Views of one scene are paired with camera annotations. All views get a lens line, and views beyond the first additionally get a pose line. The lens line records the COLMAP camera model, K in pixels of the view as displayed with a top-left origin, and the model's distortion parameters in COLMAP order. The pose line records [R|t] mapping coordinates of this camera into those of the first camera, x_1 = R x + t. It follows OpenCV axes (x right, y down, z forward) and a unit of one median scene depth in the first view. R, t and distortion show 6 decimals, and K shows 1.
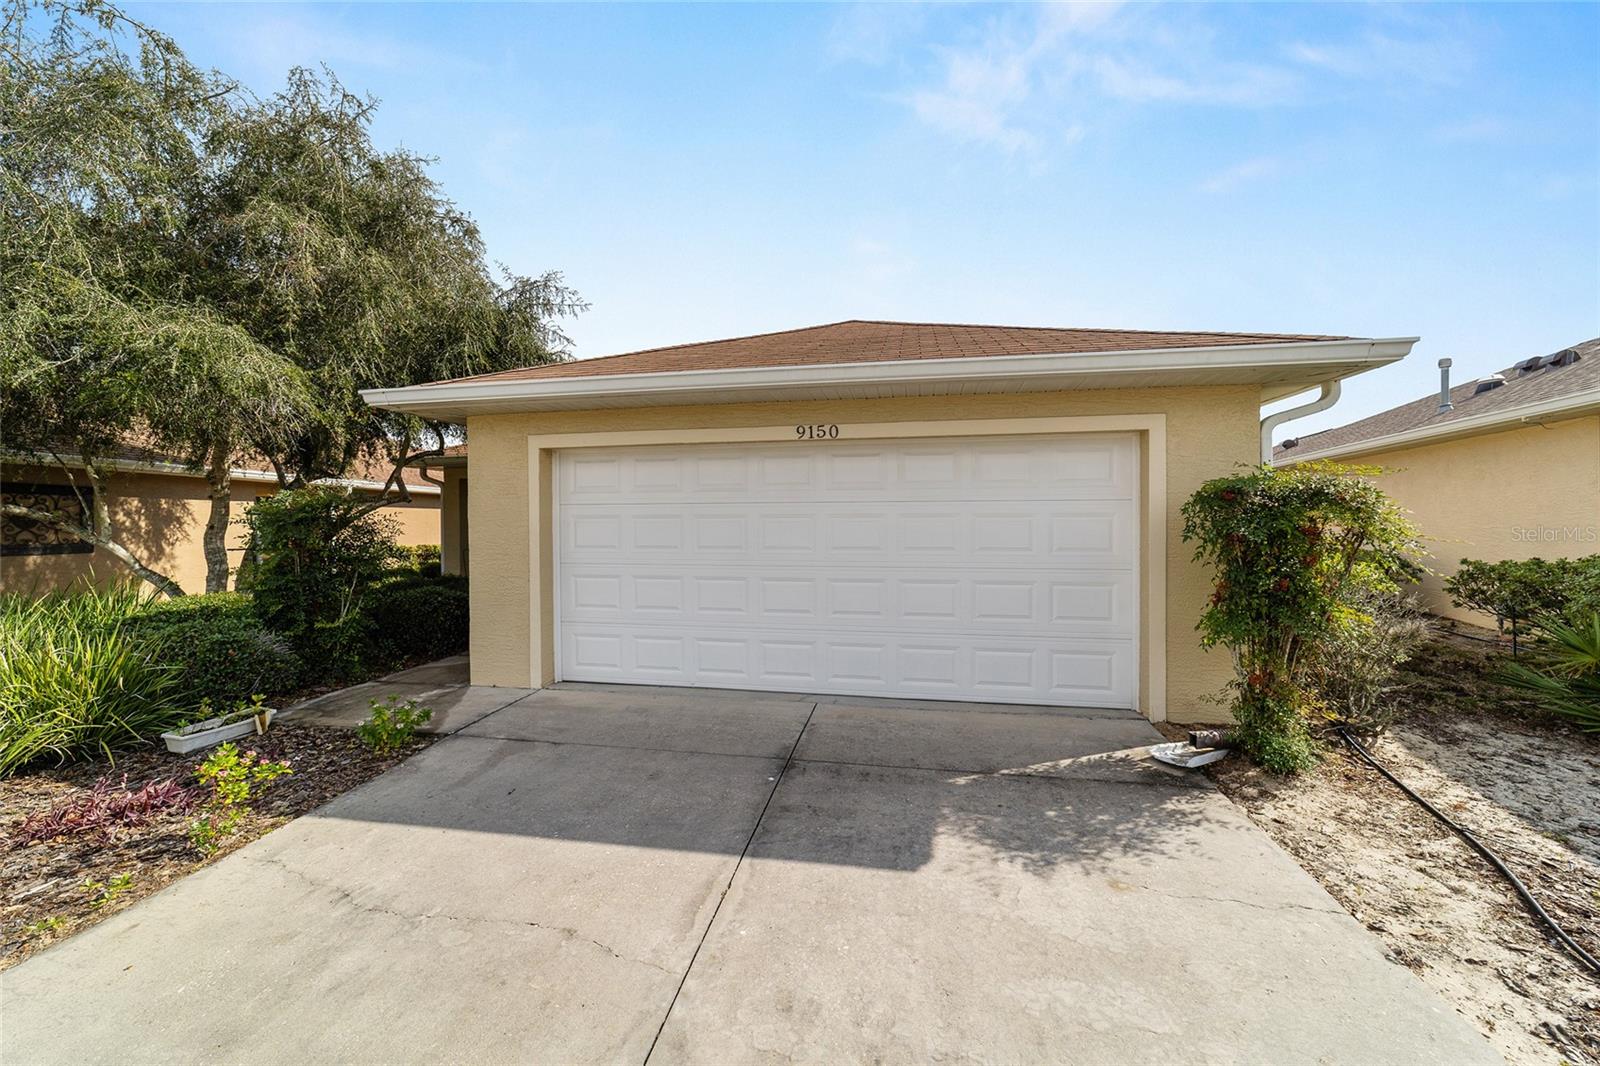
lens RADIAL K [[614.2, 0, 797.0], [0, 614.2, 528.9], [0, 0, 1]] dist [-0.019825, 0.009704]
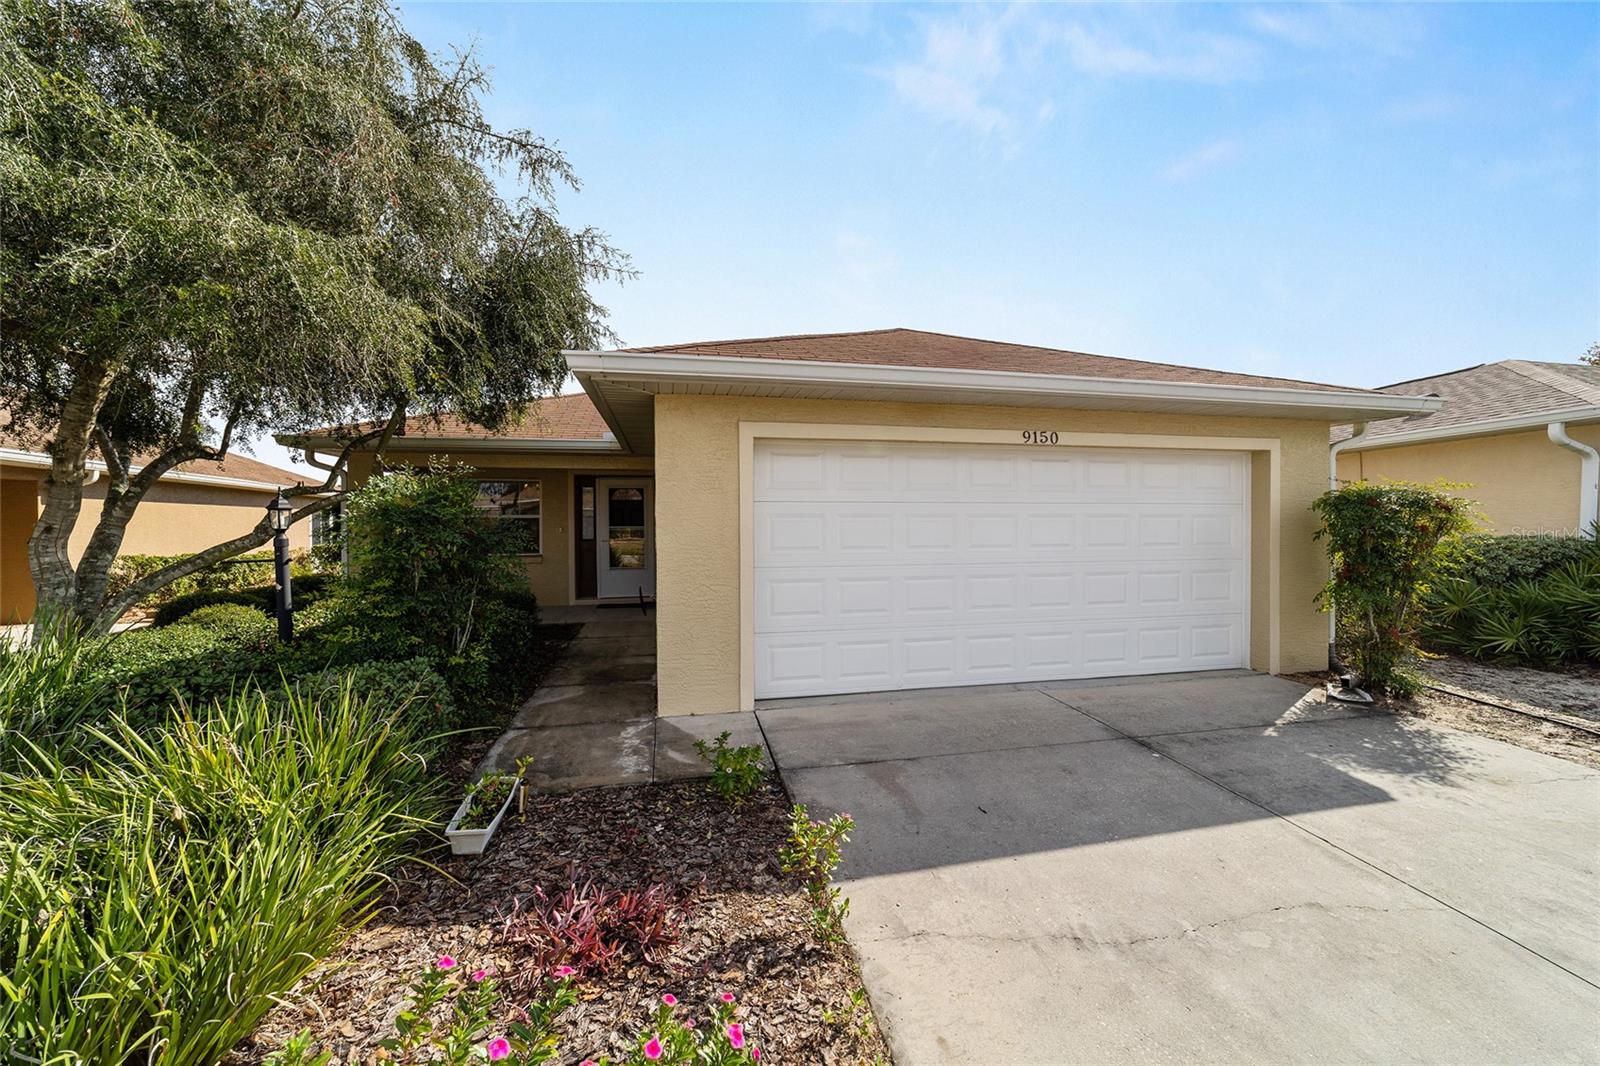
lens RADIAL K [[614.2, 0, 797.0], [0, 614.2, 528.9], [0, 0, 1]] dist [-0.019825, 0.009704]
pose [[0.921638, -0.003483, 0.388035, -0.788520], [0.004272, 0.999990, -0.001173, 0.001430], [-0.388027, 0.002739, 0.921644, 0.181882]]
